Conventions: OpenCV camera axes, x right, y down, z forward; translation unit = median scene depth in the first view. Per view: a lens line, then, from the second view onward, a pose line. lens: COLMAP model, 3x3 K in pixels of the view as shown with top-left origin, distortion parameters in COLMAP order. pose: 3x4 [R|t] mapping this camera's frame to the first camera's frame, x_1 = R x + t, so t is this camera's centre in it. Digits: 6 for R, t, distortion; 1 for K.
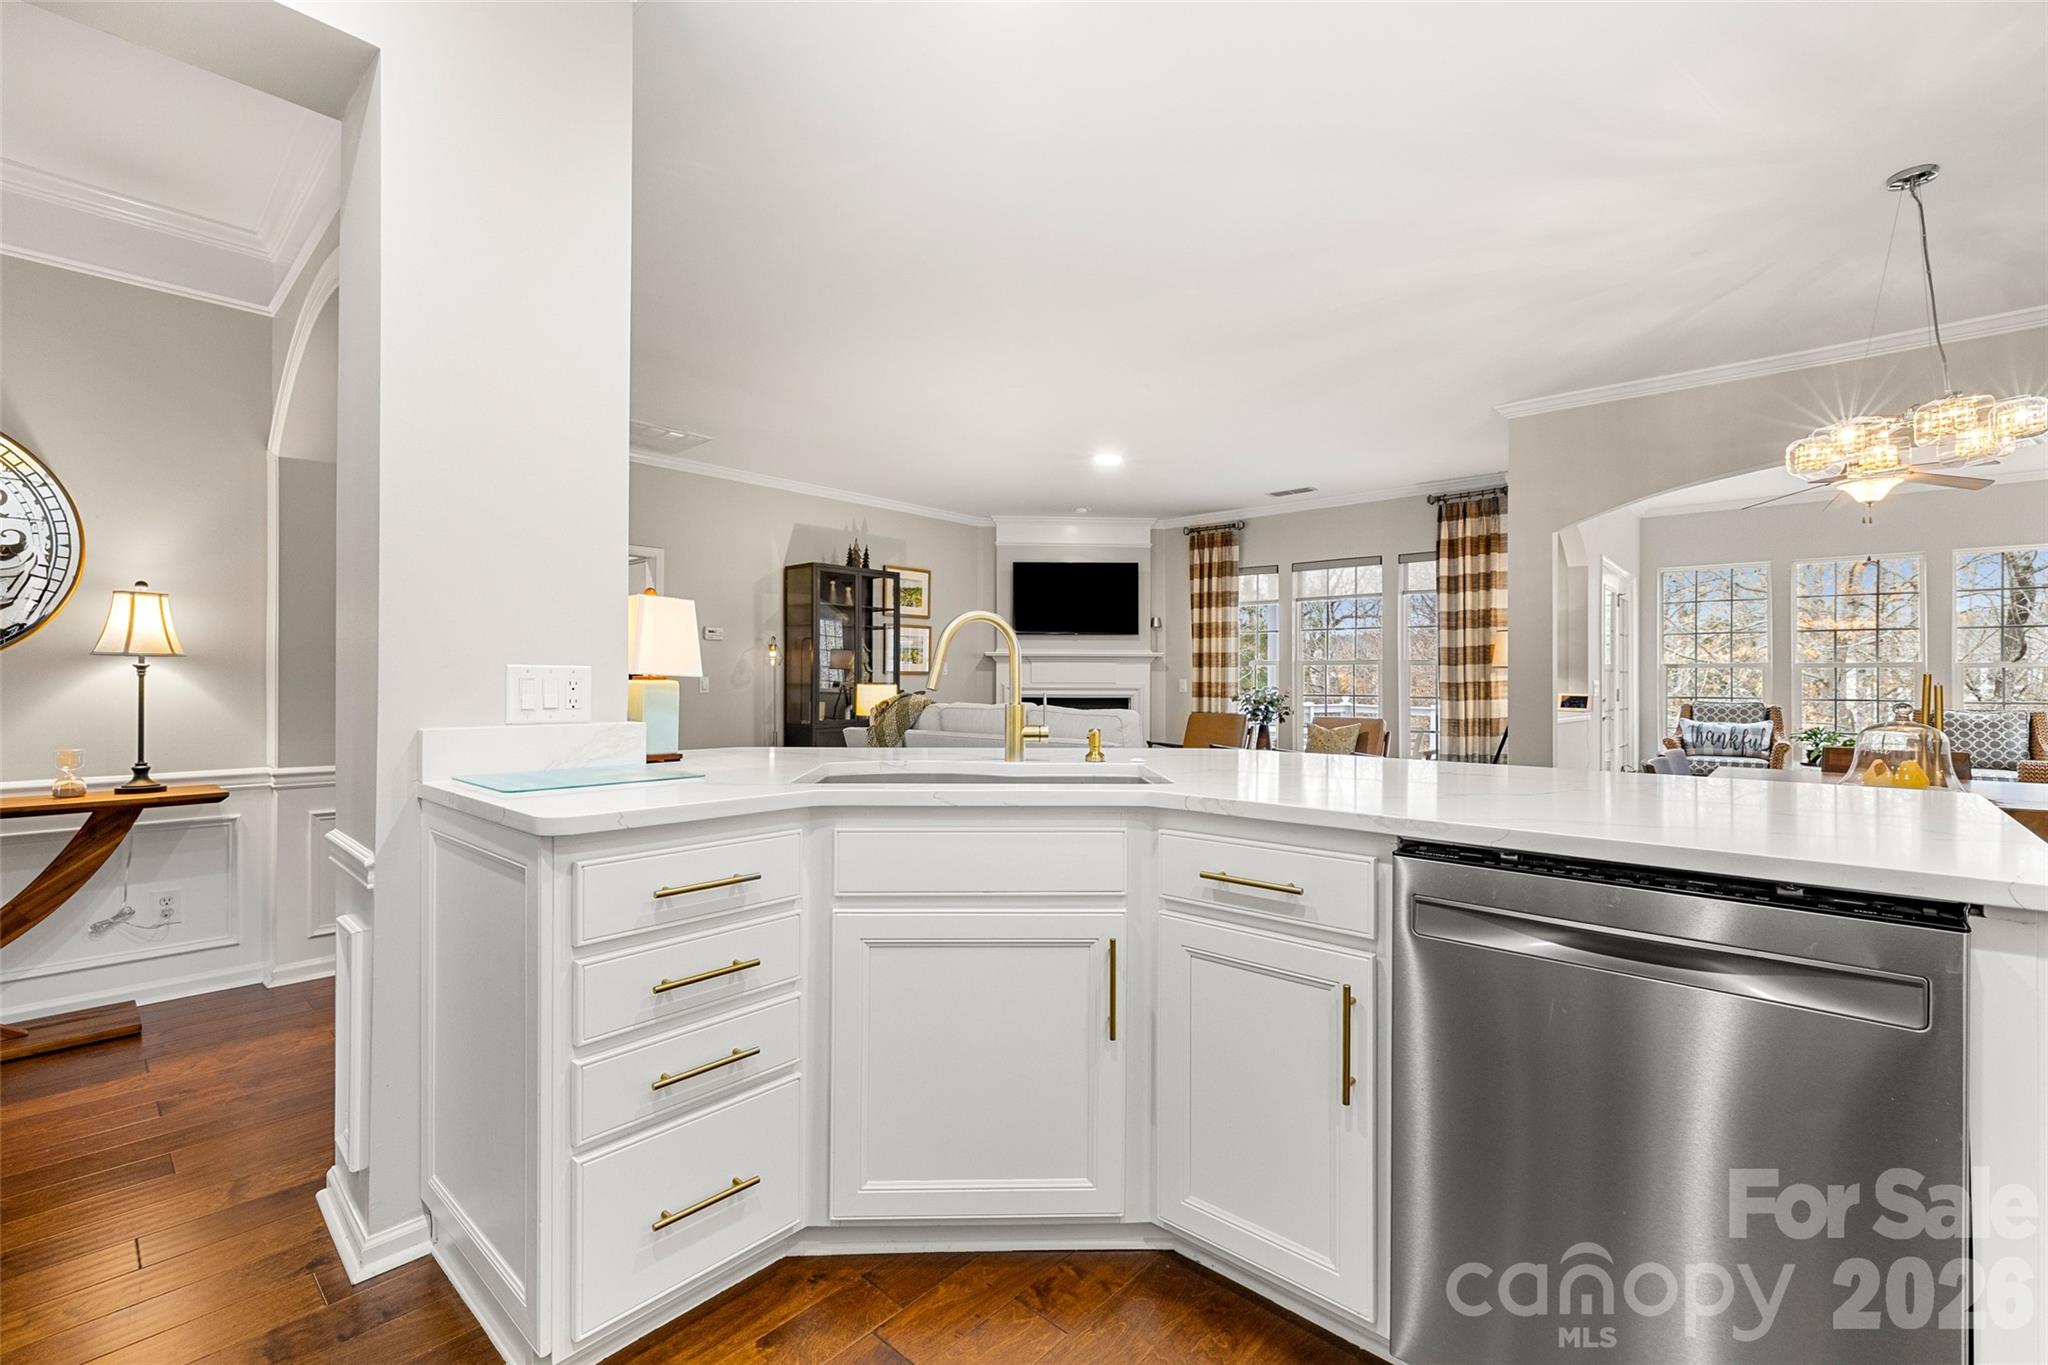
lens RADIAL K [[896.8, 0, 1014.0], [0, 896.8, 679.0], [0, 0, 1]] dist [0.002628, 0.000463]
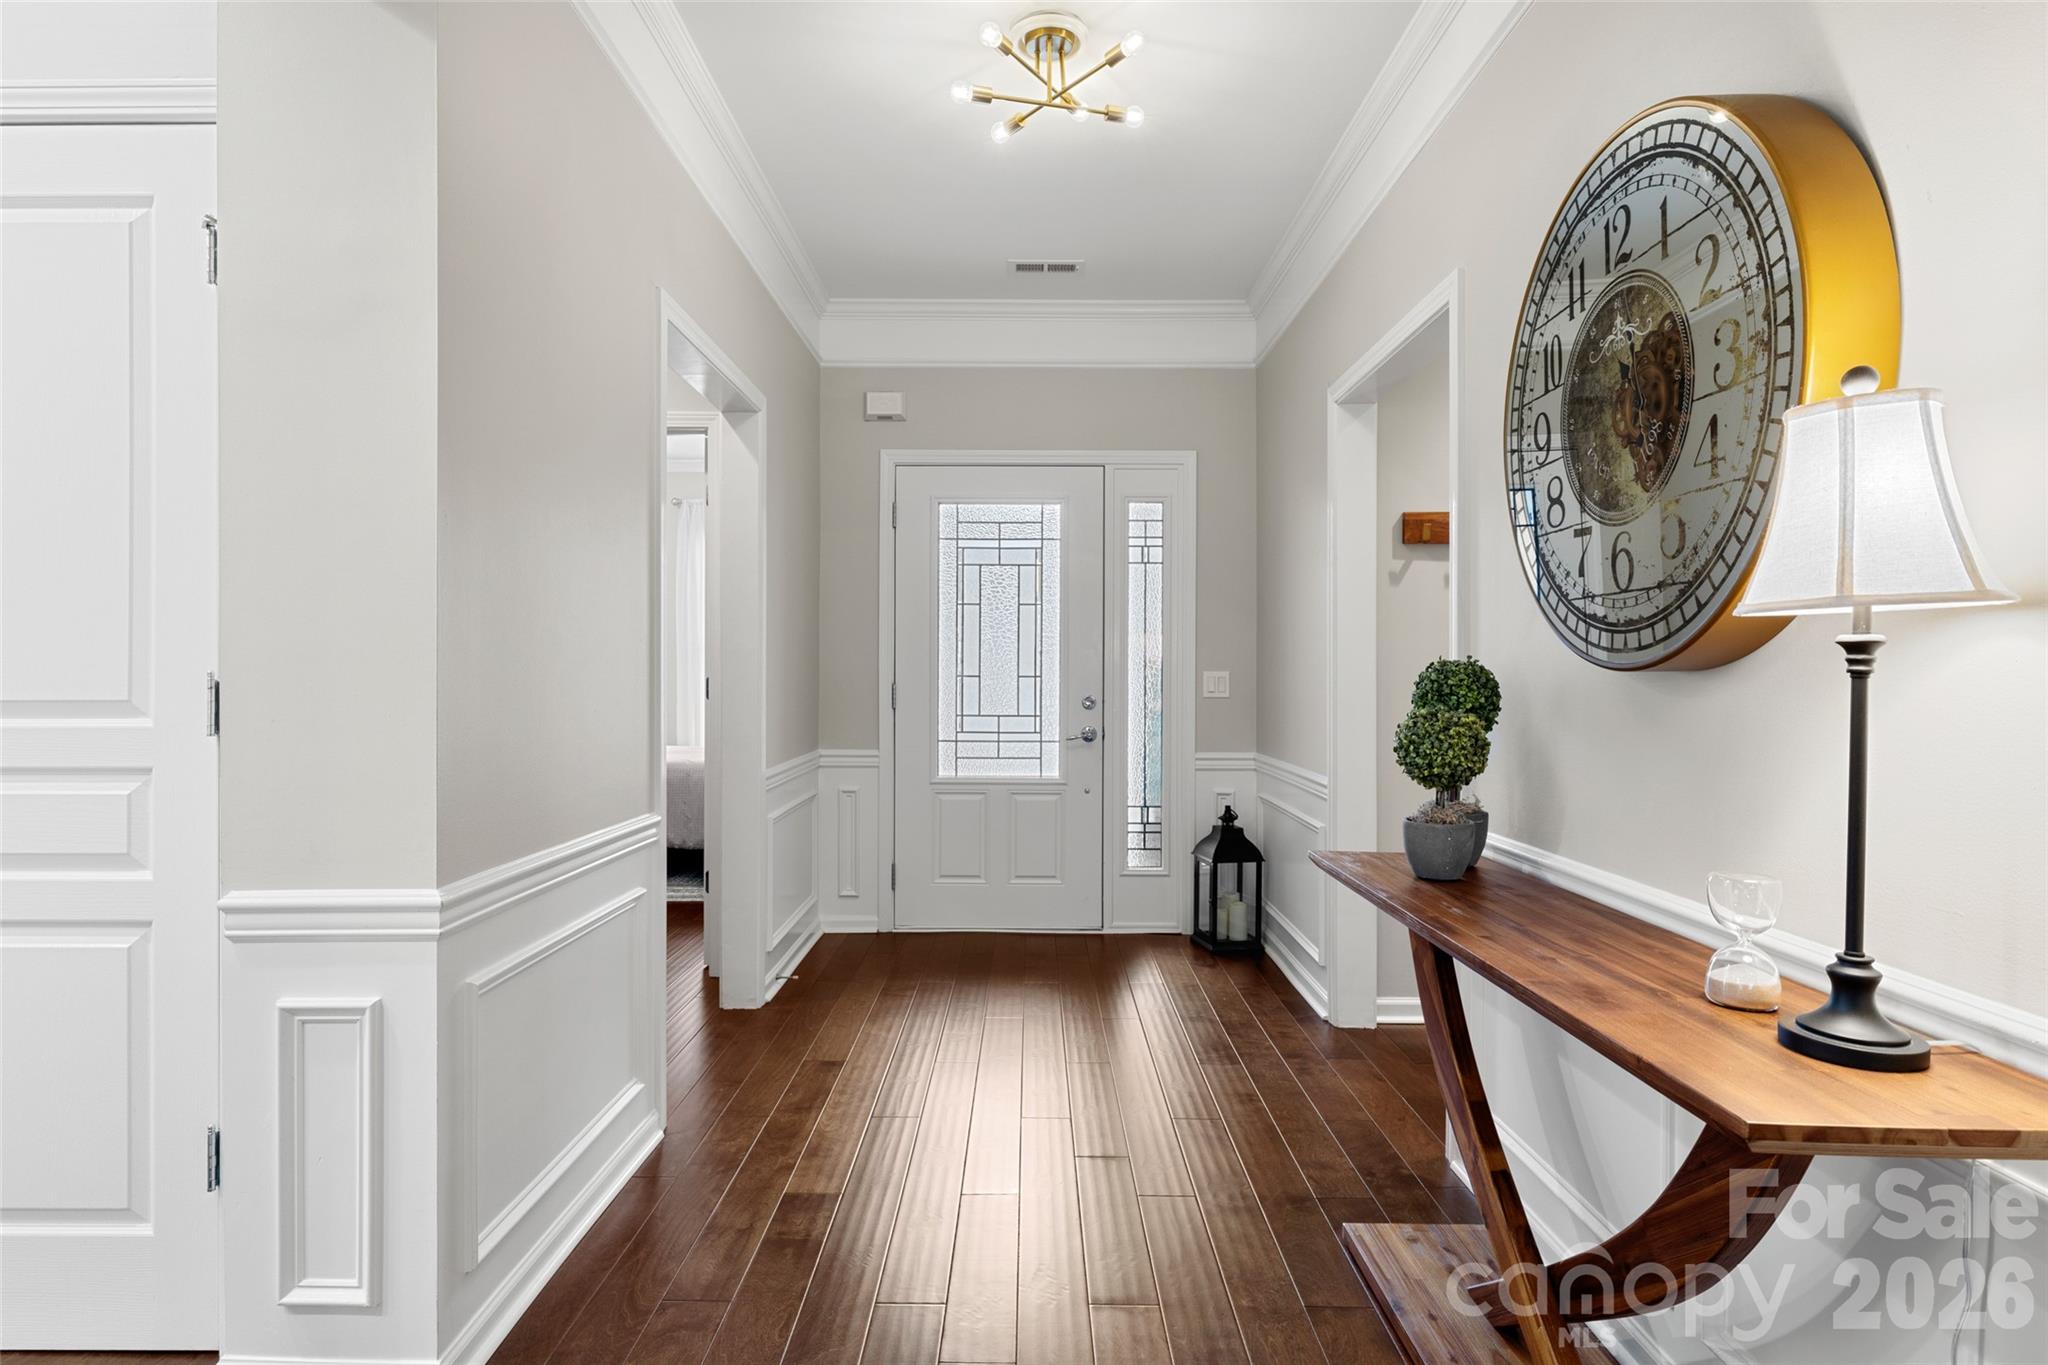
lens RADIAL K [[1043.2, 0, 1023.0], [0, 1043.2, 681.7], [0, 0, 1]] dist [0.000741, 0.000245]
pose [[-0.739942, -0.002264, -0.672666, -0.348328], [-0.006254, 0.999974, 0.003514, -0.000292], [0.672641, 0.006807, -0.739937, 0.717400]]
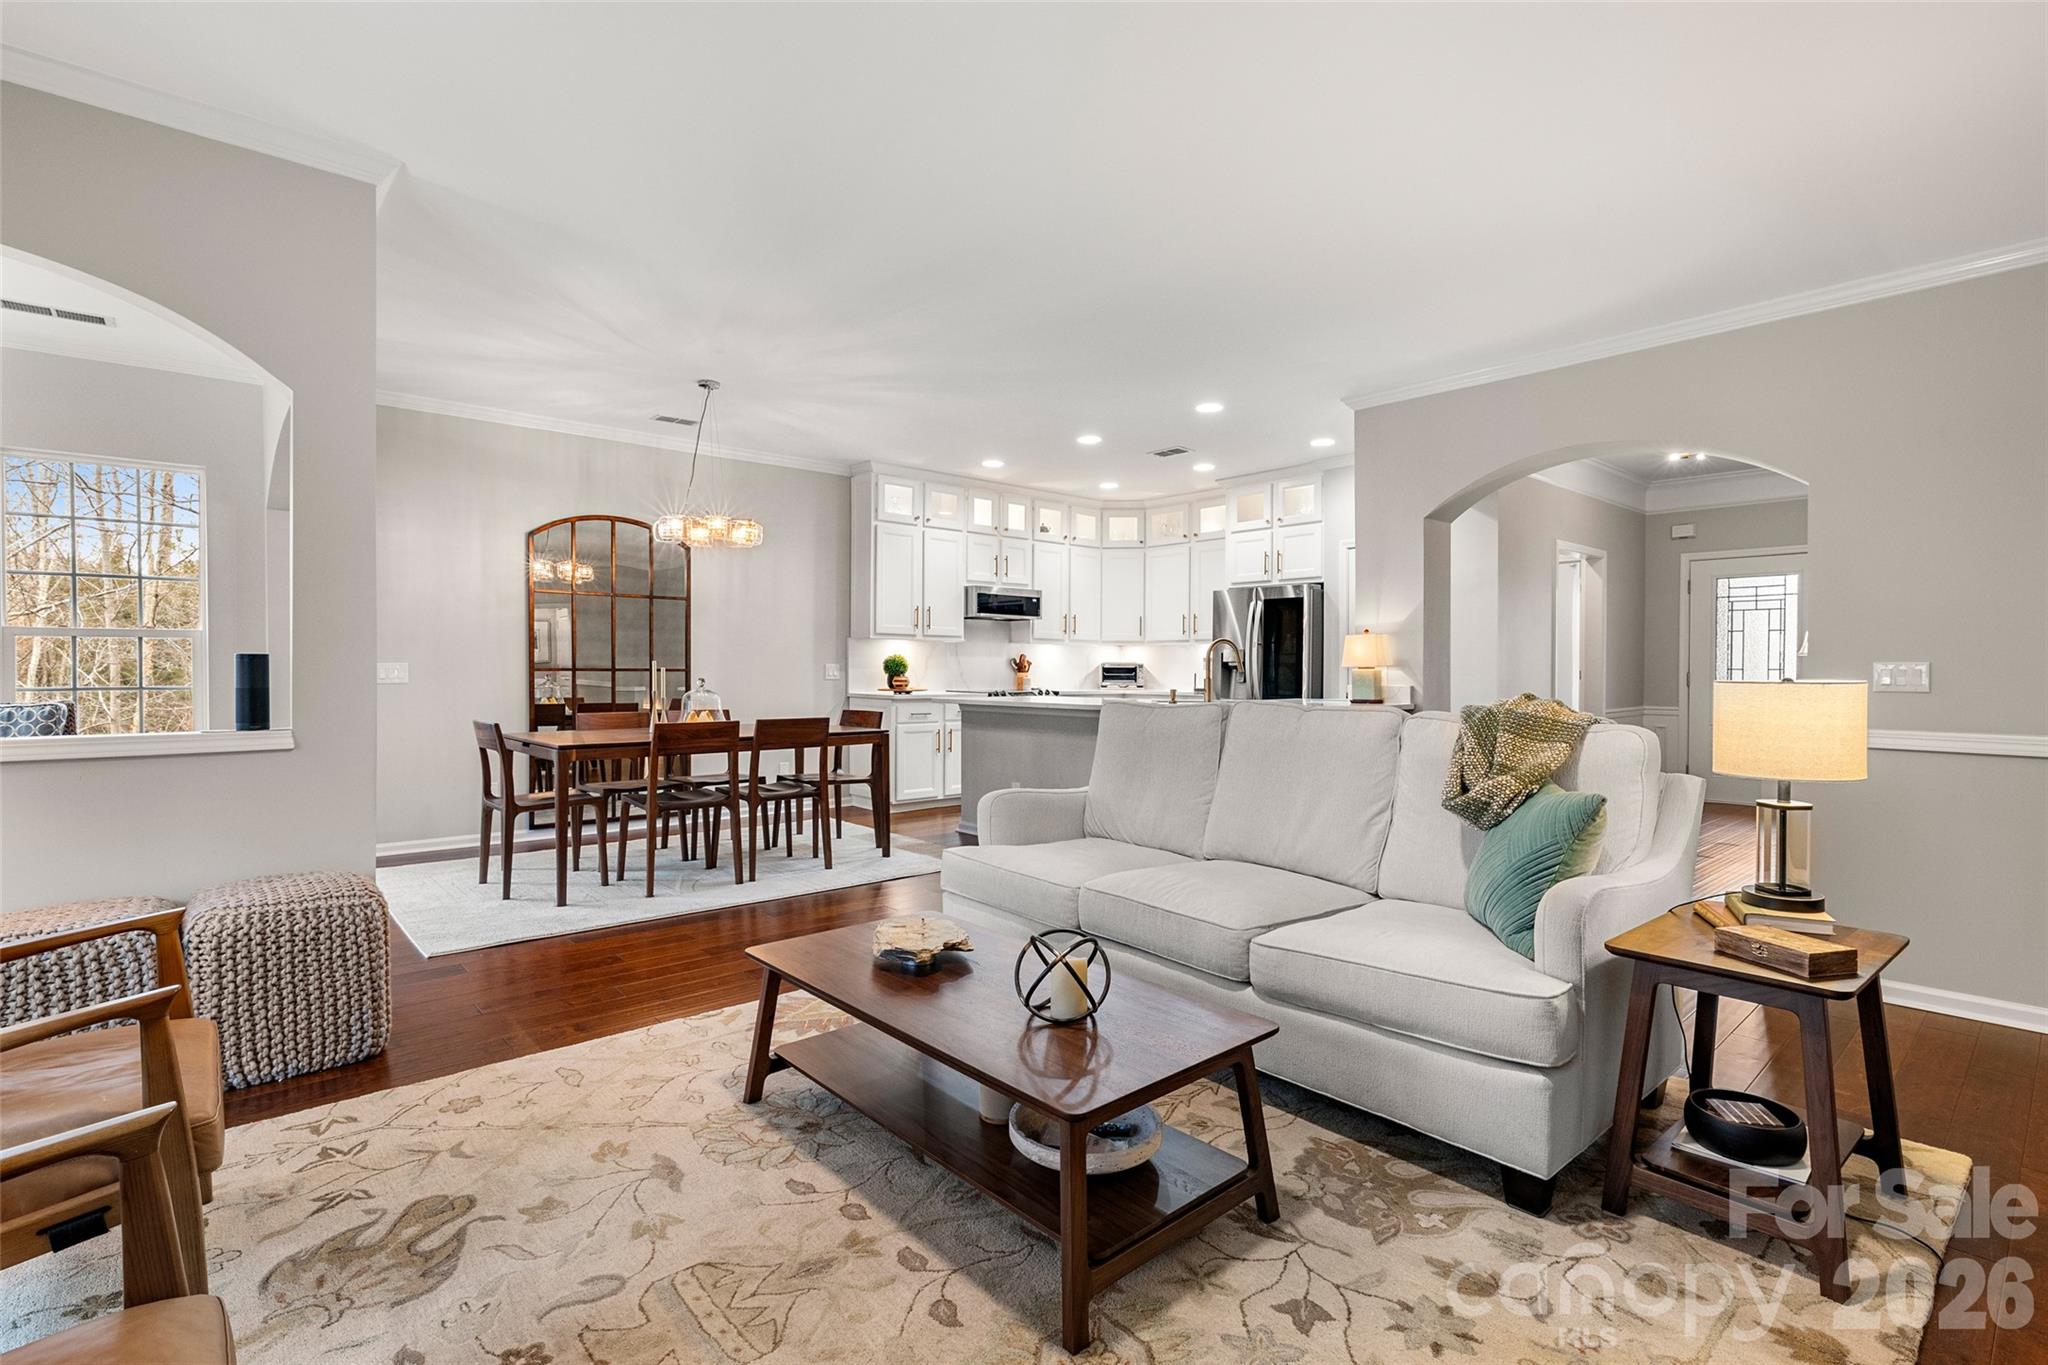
lens RADIAL K [[957.2, 0, 1013.6], [0, 957.2, 677.3], [0, 0, 1]] dist [-0.010849, -0.000481]
pose [[-0.992810, -0.006217, 0.119535, 0.094397], [-0.005395, 0.999960, 0.007197, 0.005860], [-0.119575, 0.006500, -0.992804, 1.774454]]
